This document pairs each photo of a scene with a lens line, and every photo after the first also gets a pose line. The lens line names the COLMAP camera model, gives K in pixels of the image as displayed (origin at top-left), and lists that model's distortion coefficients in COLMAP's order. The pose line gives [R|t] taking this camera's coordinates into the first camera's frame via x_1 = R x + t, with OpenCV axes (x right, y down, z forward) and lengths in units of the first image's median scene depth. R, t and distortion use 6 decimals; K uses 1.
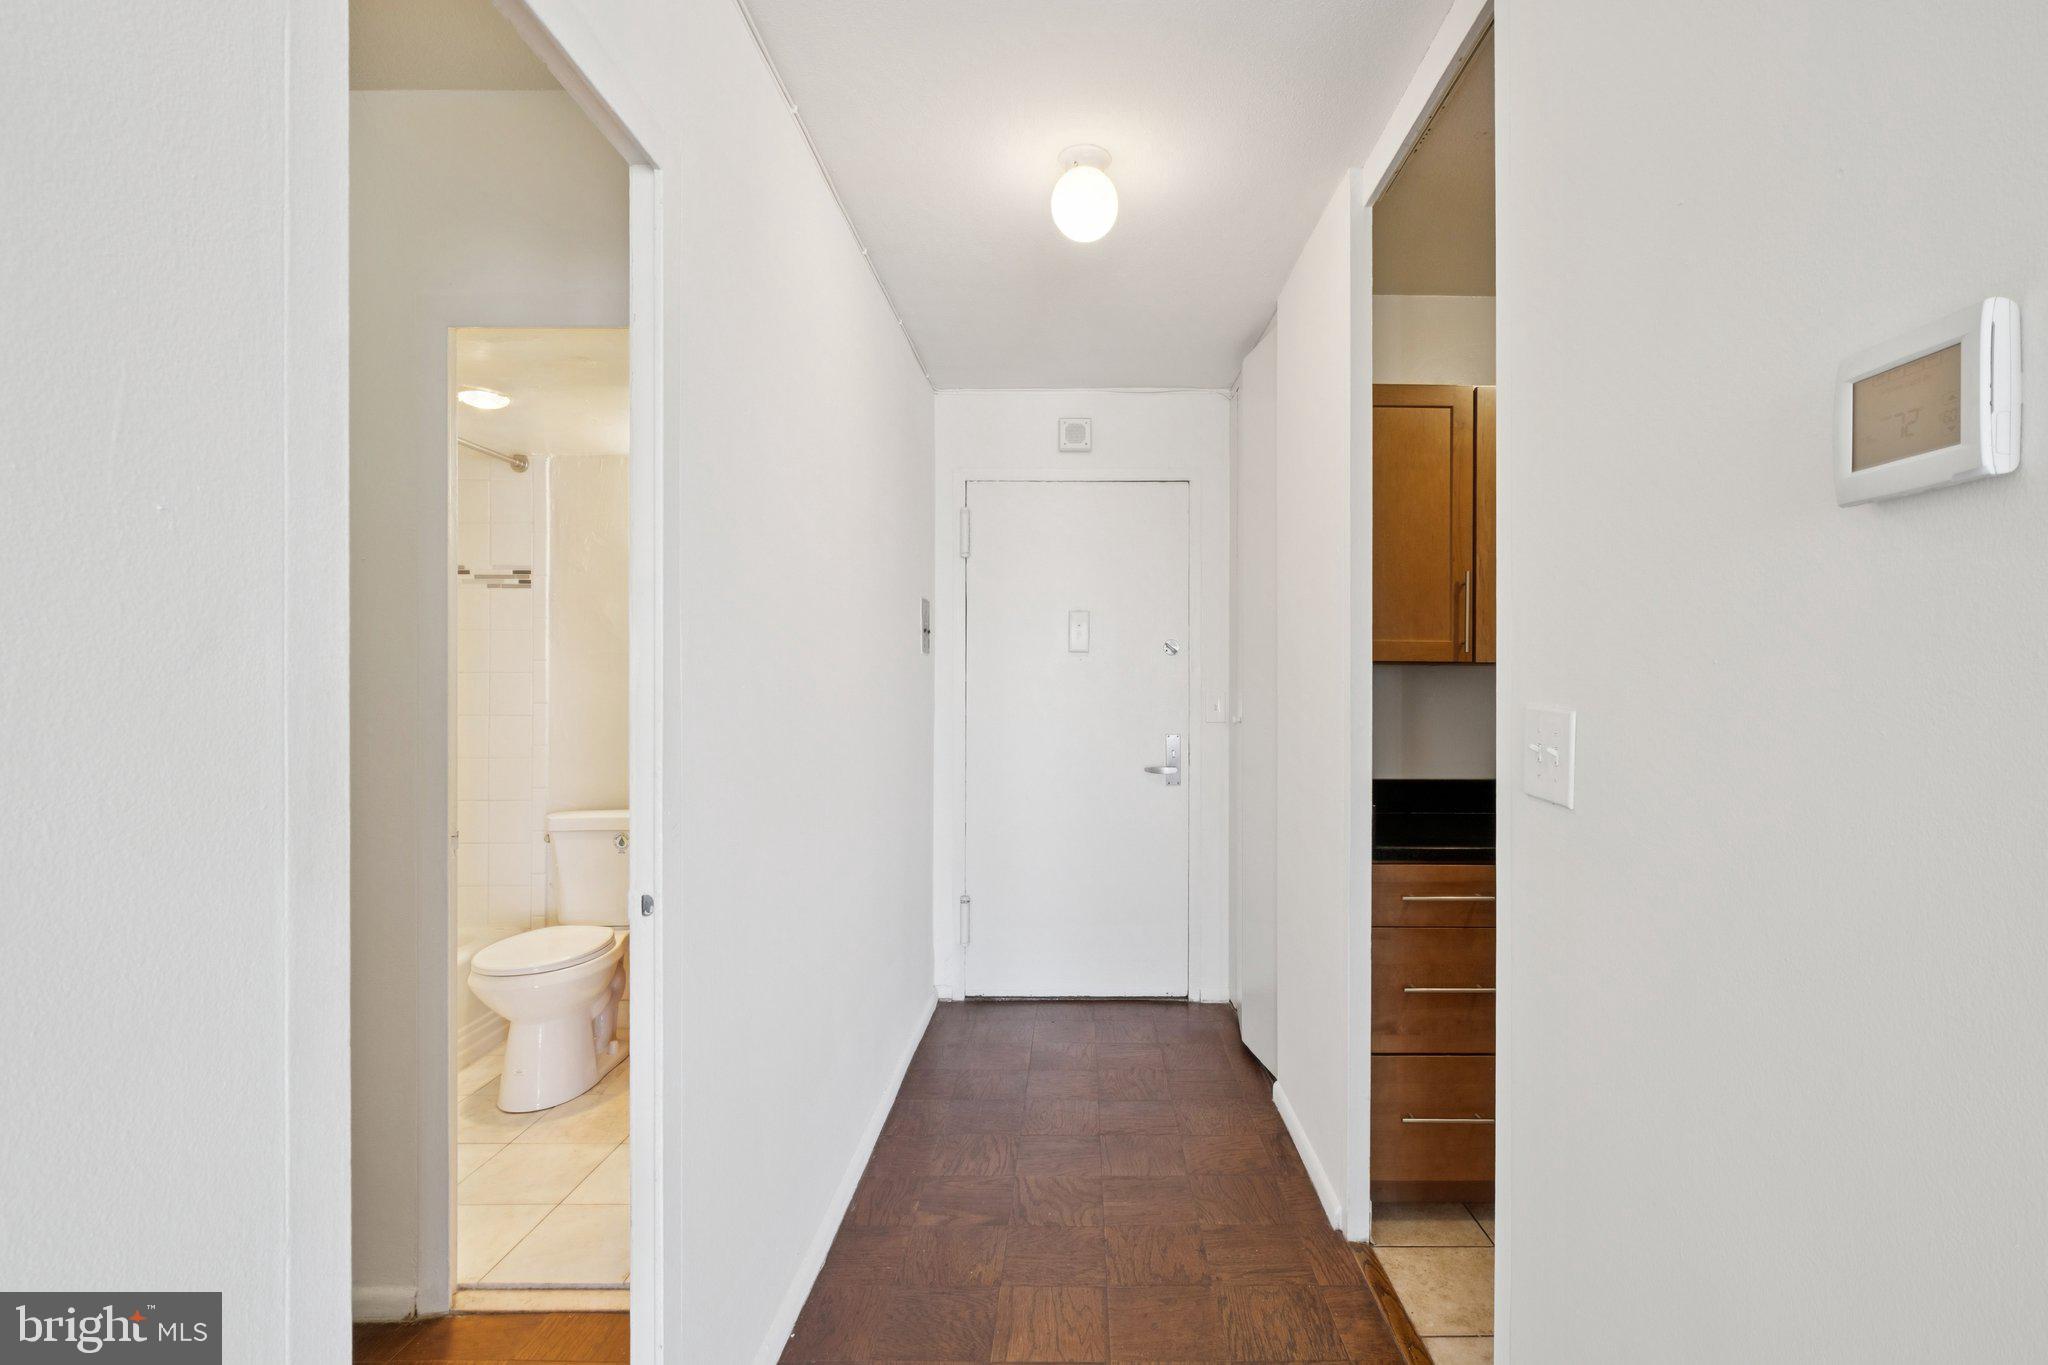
lens RADIAL K [[921.9, 0, 1040.5], [0, 921.9, 694.7], [0, 0, 1]] dist [-0.002747, 0.000476]
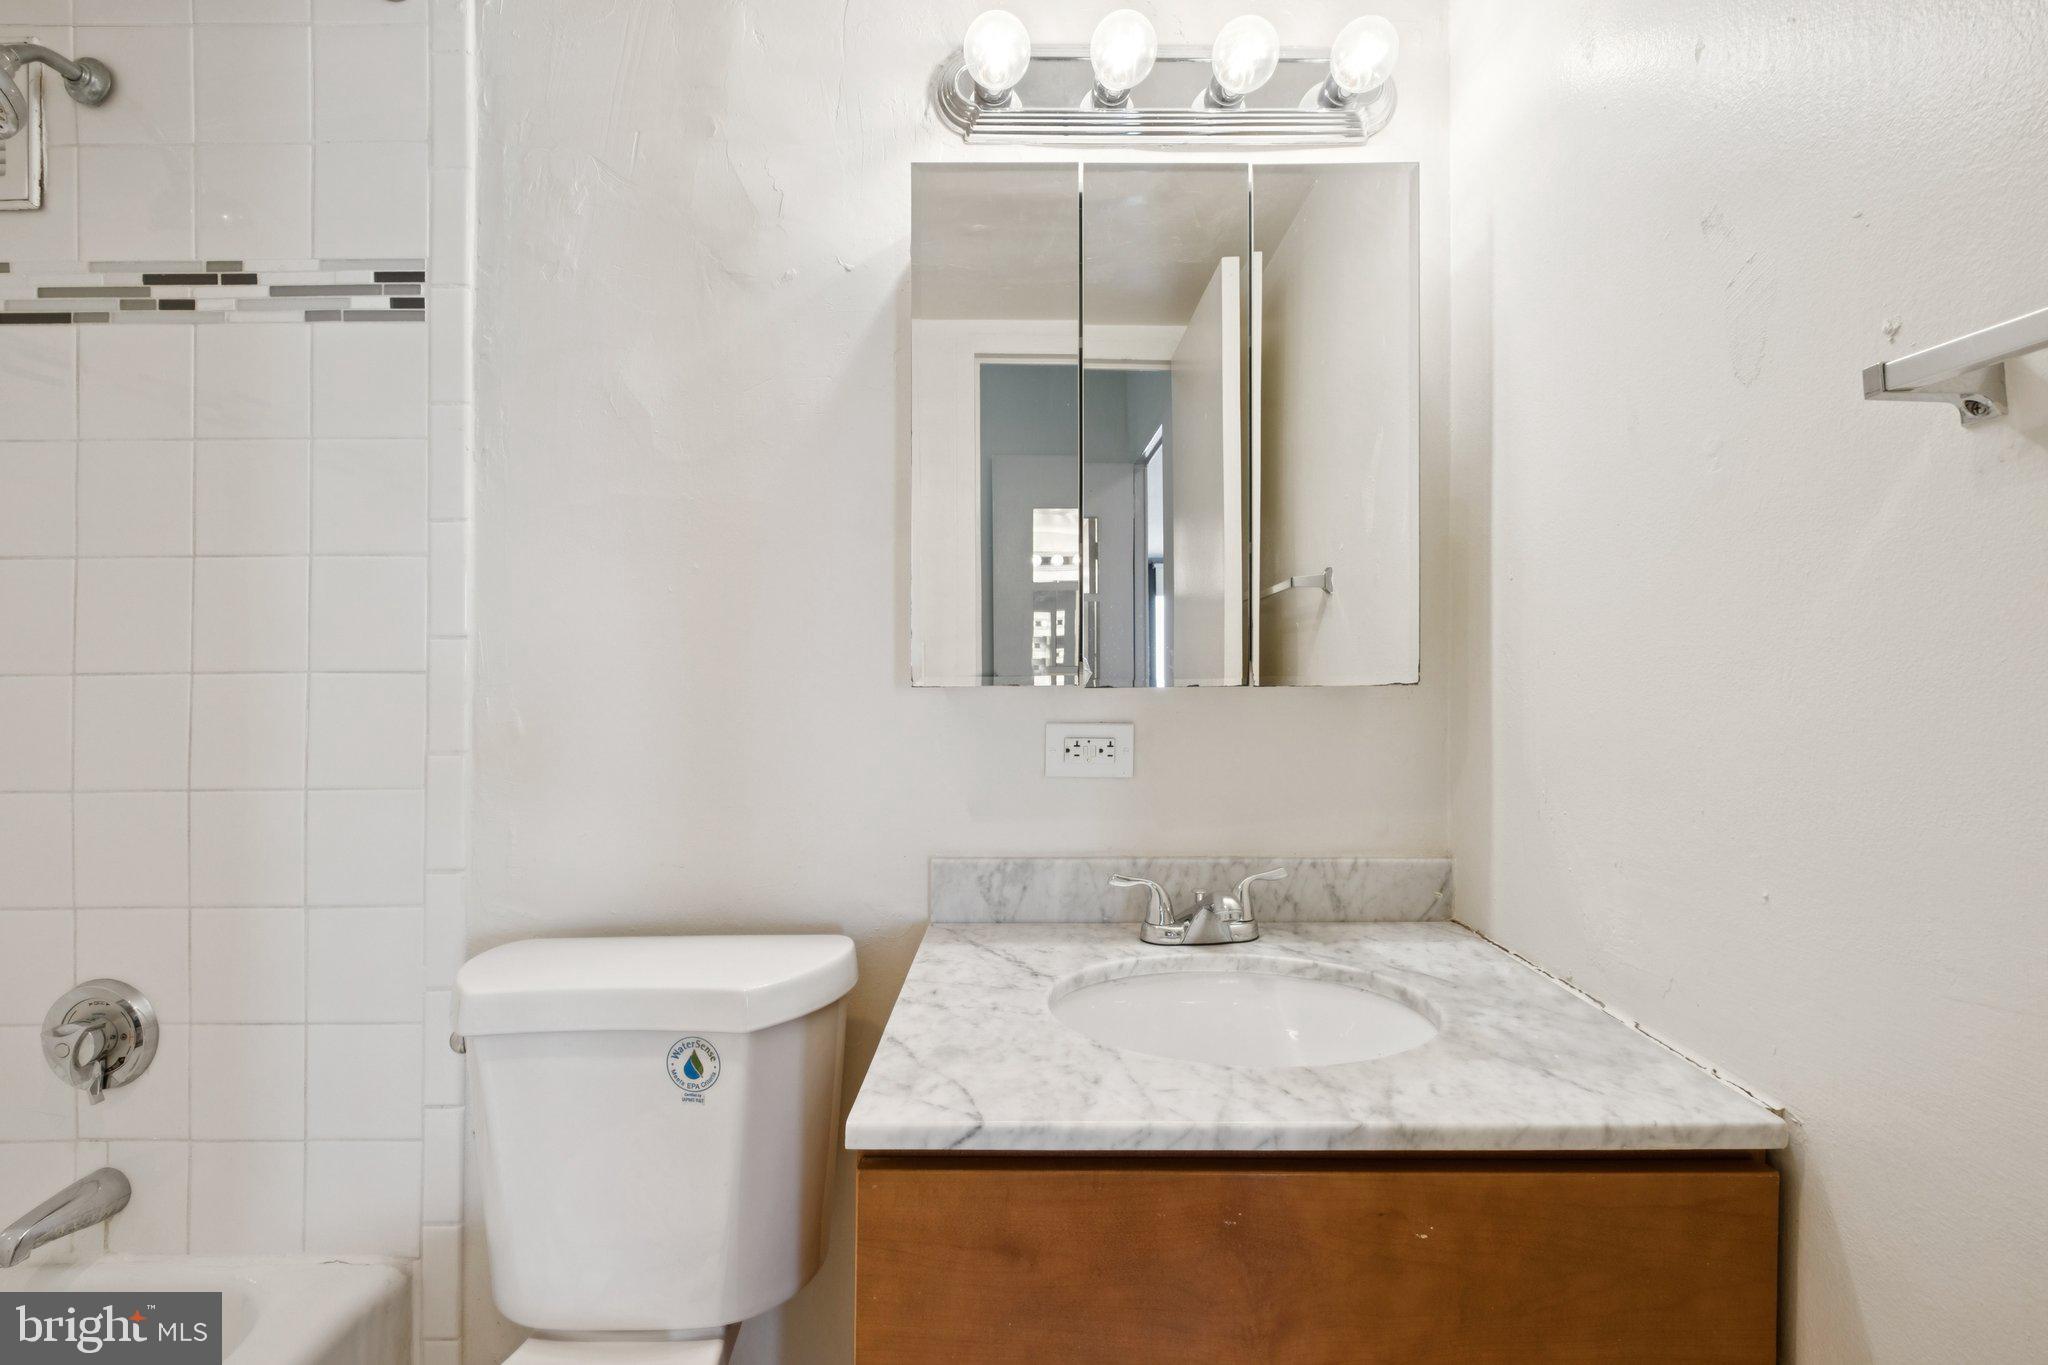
lens RADIAL K [[921.9, 0, 1014.2], [0, 921.9, 680.5], [0, 0, 1]] dist [-0.002747, 0.000476]
pose [[0.999945, 0.004266, 0.009583, -0.323160], [-0.004270, 0.999991, 0.000390, 0.025121], [-0.009581, -0.000431, 0.999954, 0.634442]]
